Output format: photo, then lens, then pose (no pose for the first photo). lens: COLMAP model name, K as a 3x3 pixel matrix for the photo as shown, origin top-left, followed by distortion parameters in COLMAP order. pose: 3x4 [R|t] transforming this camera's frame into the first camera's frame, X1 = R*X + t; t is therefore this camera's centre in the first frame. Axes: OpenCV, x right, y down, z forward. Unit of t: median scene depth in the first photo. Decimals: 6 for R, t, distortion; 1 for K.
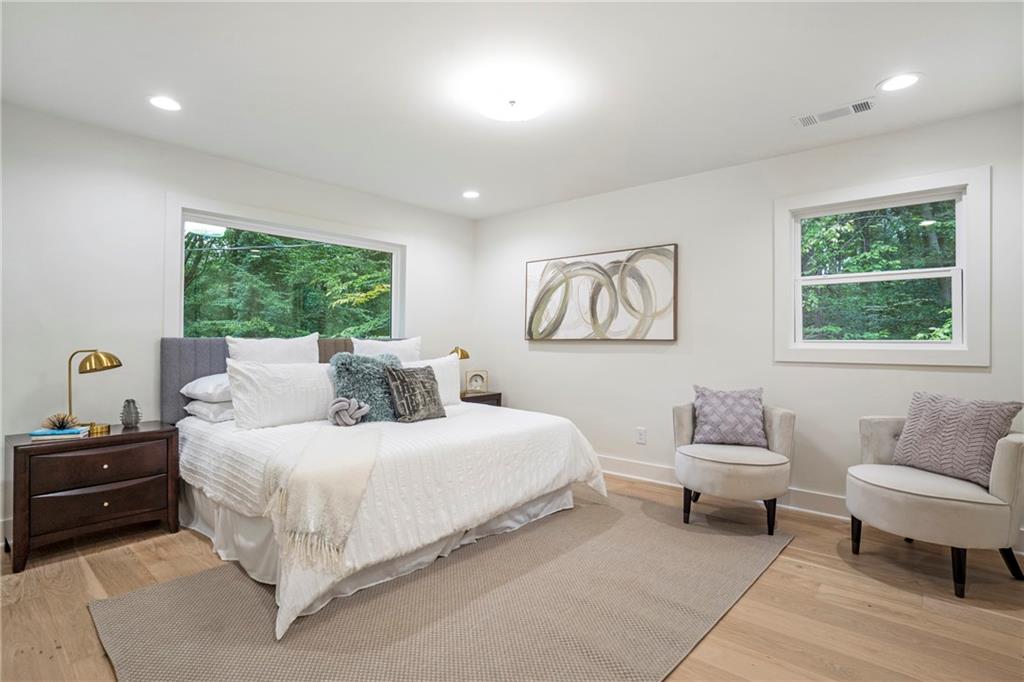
lens RADIAL K [[523.3, 0, 513.9], [0, 523.3, 339.4], [0, 0, 1]] dist [-0.017340, 0.000257]
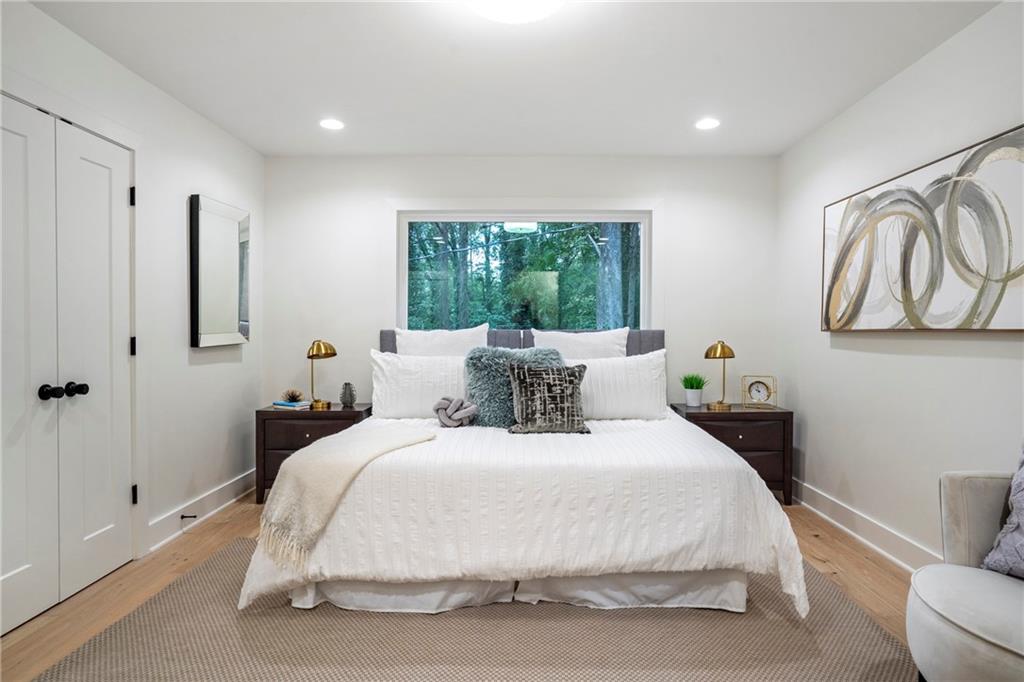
lens RADIAL K [[589.5, 0, 507.4], [0, 589.5, 339.0], [0, 0, 1]] dist [-0.006289, -0.000172]
pose [[0.639303, 0.006787, -0.768925, 0.466068], [0.002265, 0.999940, 0.010710, 0.002611], [0.768951, -0.008588, 0.639249, 0.375779]]
